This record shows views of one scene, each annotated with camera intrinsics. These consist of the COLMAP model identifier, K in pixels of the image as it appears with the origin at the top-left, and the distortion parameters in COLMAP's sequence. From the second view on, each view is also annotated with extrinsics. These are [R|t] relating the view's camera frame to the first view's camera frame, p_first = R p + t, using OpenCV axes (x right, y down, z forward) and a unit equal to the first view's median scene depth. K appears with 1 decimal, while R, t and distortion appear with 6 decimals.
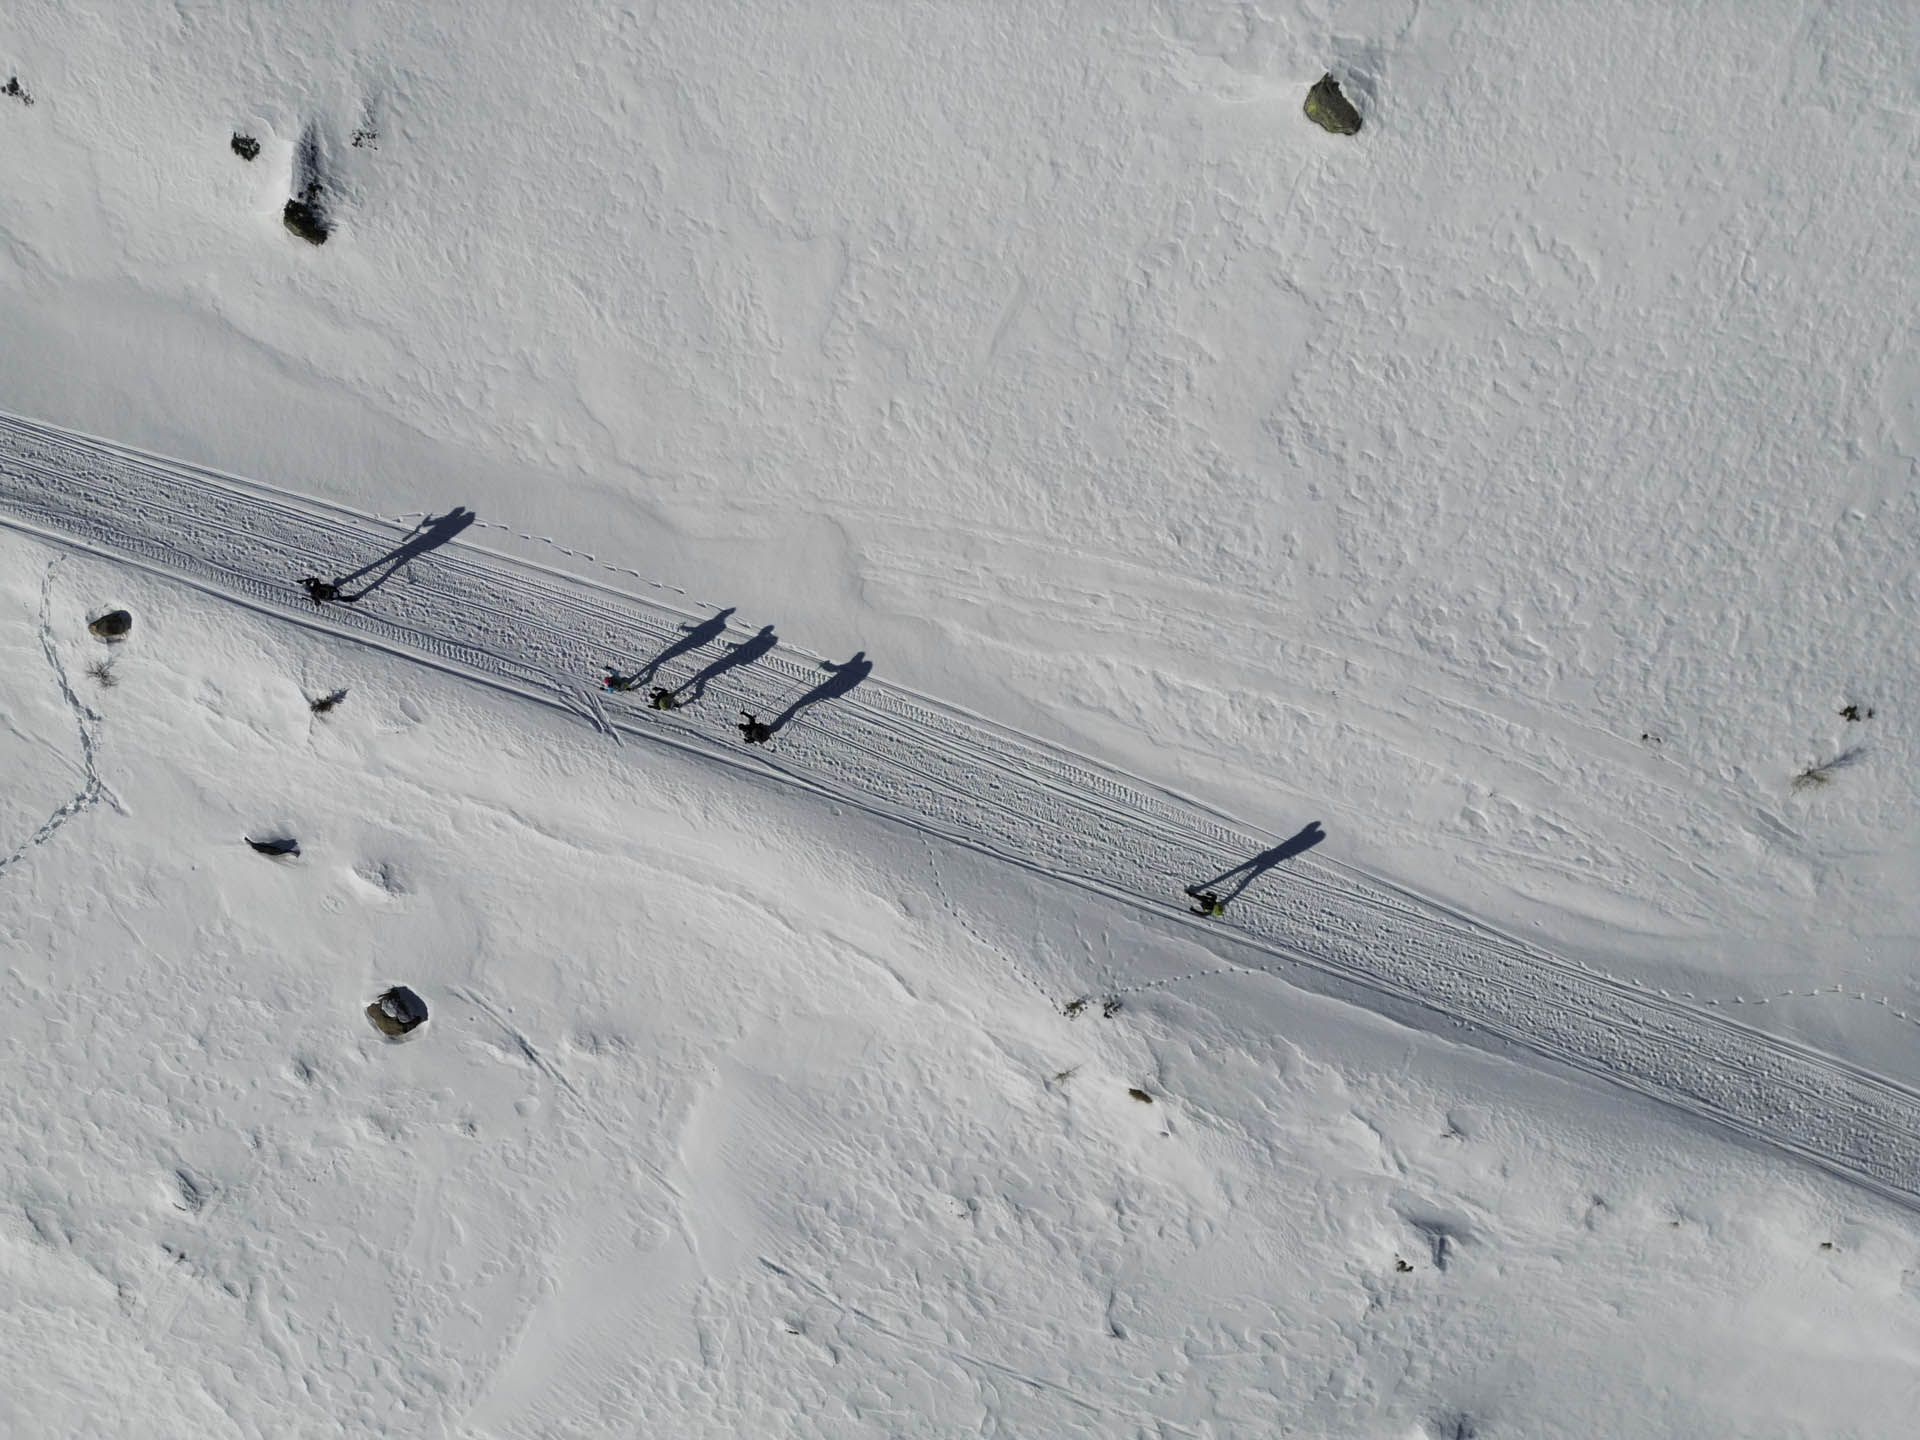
lens RADIAL K [[1321.9, 0, 957.7], [0, 1321.9, 715.0], [0, 0, 1]] dist [0.082207, -0.066895]
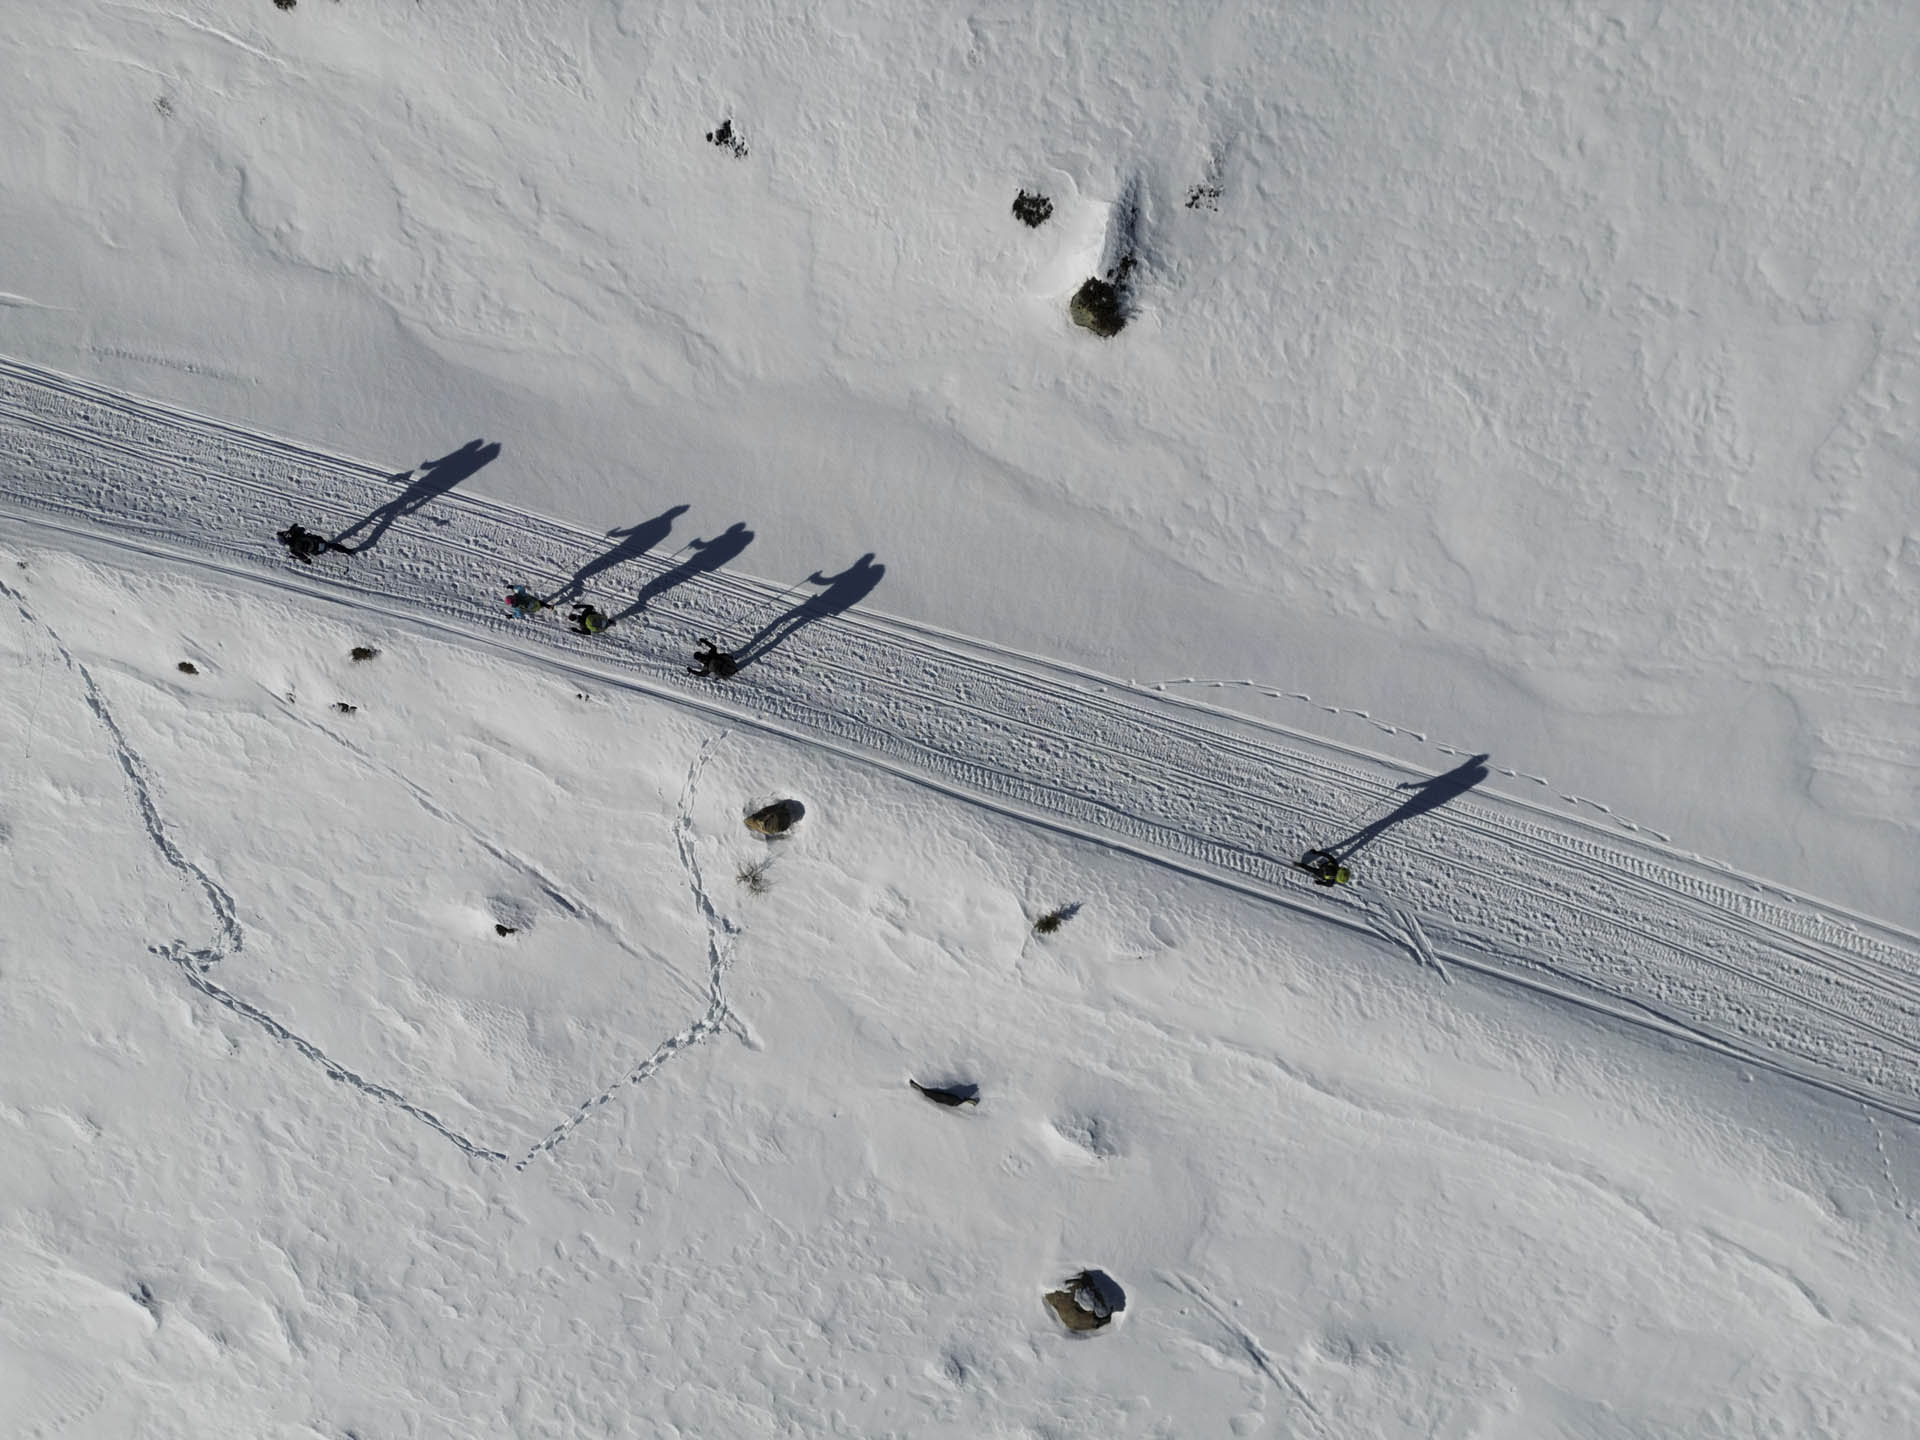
lens RADIAL K [[1321.9, 0, 959.0], [0, 1321.9, 722.2], [0, 0, 1]] dist [0.082207, -0.066895]
pose [[0.999998, 0.000307, -0.001853, -0.534191], [-0.000304, 0.999999, 0.001479, -0.127373], [0.001854, -0.001478, 0.999997, 0.239035]]
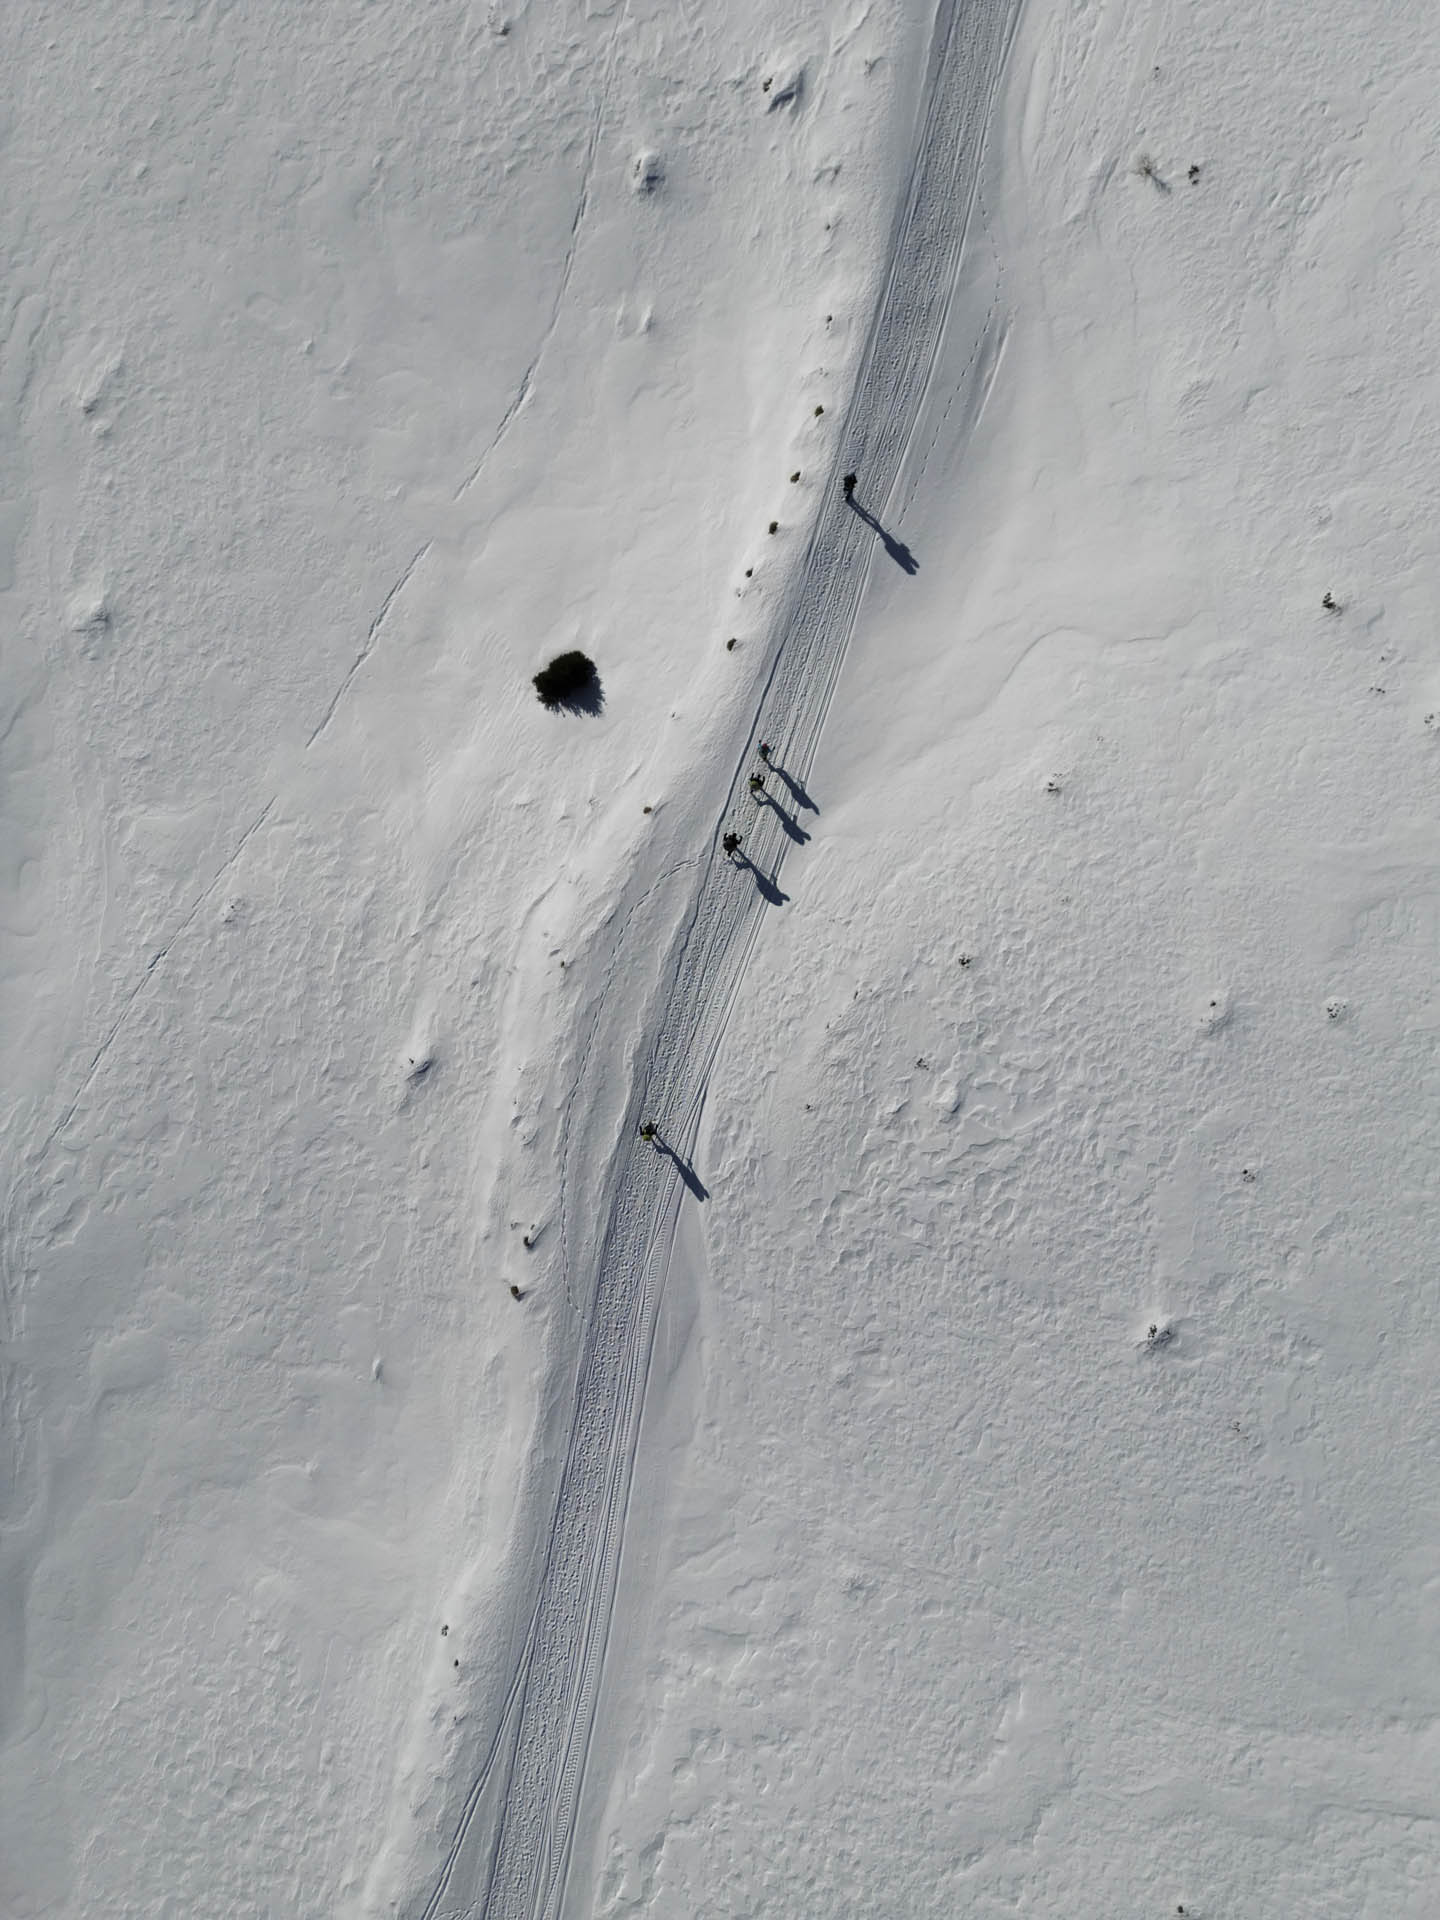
lens RADIAL K [[1321.9, 0, 710.8], [0, 1321.9, 960.0], [0, 0, 1]] dist [0.082207, -0.066895]
pose [[0.137313, 0.989401, -0.047227, 1.446410], [-0.990169, 0.138390, 0.020319, 0.606075], [0.026640, 0.043973, 0.998677, -0.528224]]
